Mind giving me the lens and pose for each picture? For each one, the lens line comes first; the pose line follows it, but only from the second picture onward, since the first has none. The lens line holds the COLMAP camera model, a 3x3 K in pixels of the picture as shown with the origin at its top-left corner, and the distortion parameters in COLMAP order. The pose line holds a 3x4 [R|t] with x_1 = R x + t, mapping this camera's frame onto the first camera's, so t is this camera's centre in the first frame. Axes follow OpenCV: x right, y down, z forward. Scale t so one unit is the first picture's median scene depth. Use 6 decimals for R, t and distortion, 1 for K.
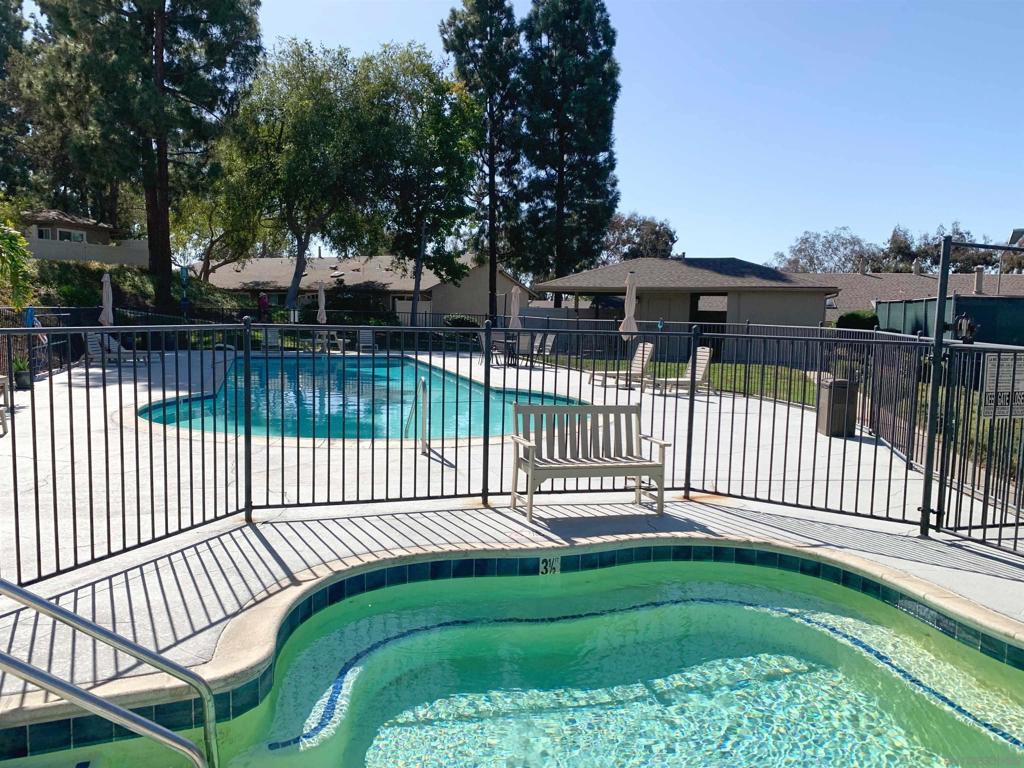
lens RADIAL K [[786.6, 0, 512.0], [0, 786.6, 384.0], [0, 0, 1]] dist [-0.001105, -0.002516]
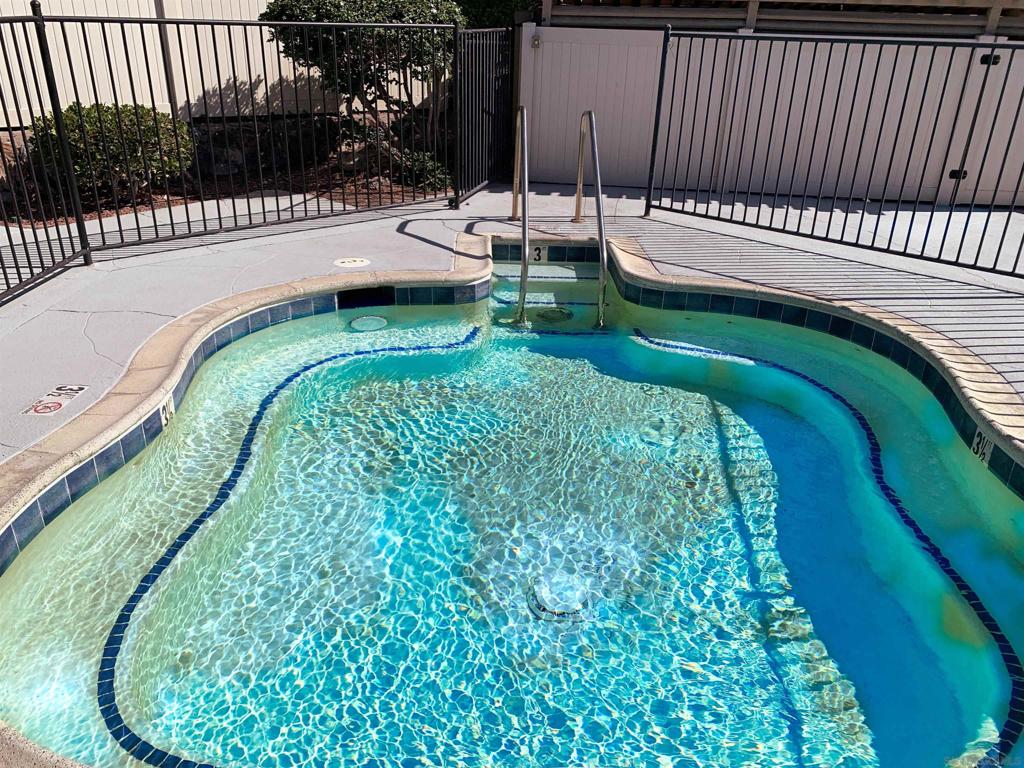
lens RADIAL K [[786.6, 0, 512.0], [0, 786.6, 384.0], [0, 0, 1]] dist [-0.001105, -0.002516]
pose [[-0.379639, 0.370305, -0.847790, 0.861595], [-0.104058, 0.893489, 0.436863, -0.077404], [0.919264, 0.254070, -0.300670, 0.943646]]
